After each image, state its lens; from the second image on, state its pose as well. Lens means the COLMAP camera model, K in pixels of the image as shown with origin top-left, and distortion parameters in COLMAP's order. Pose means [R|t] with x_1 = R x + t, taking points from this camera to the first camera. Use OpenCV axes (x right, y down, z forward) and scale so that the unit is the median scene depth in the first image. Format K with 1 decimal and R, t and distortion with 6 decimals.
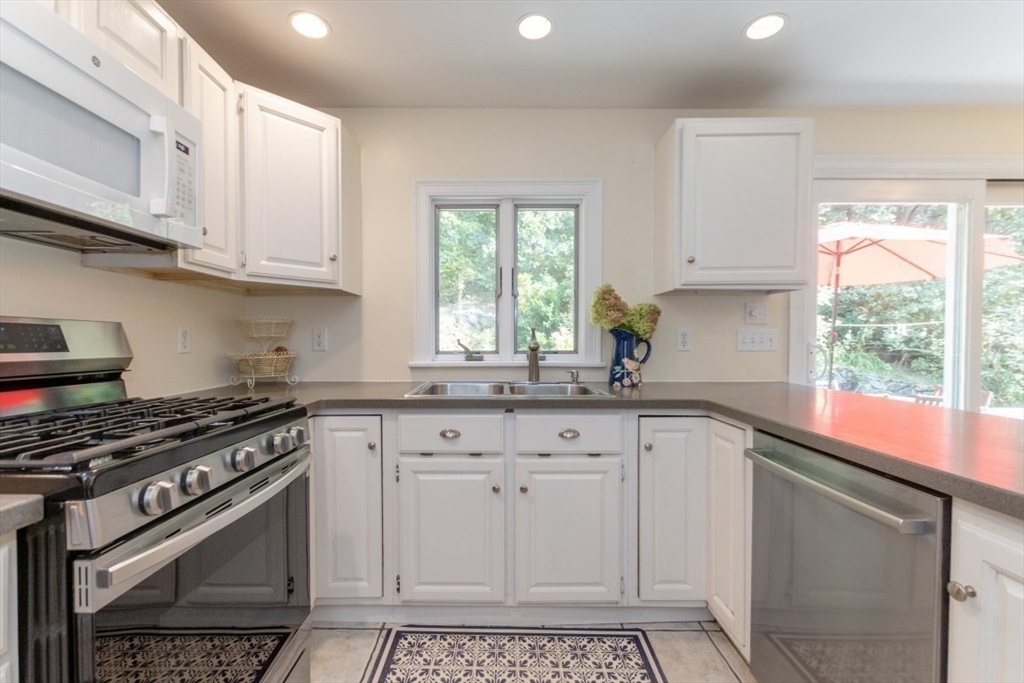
lens RADIAL K [[441.9, 0, 496.2], [0, 441.9, 349.9], [0, 0, 1]] dist [0.006366, -0.003112]
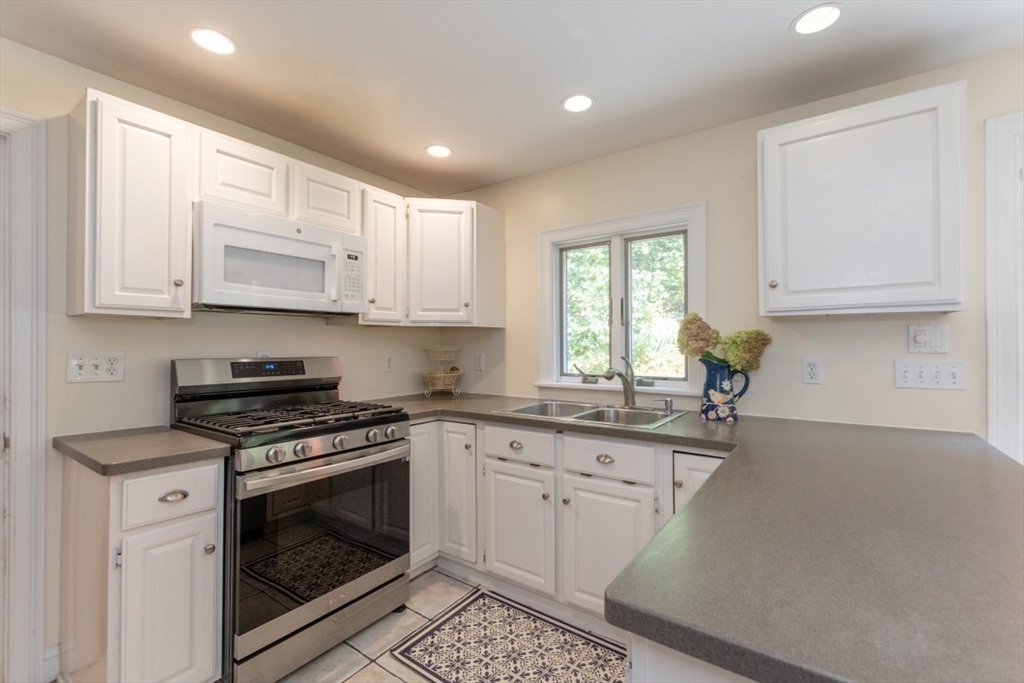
lens RADIAL K [[441.9, 0, 513.3], [0, 441.9, 341.3], [0, 0, 1]] dist [0.006366, -0.003112]
pose [[0.818588, -0.006339, -0.574347, 0.594695], [-0.010690, 0.999598, -0.026268, -0.068134], [0.574282, 0.027643, 0.818190, -0.031903]]
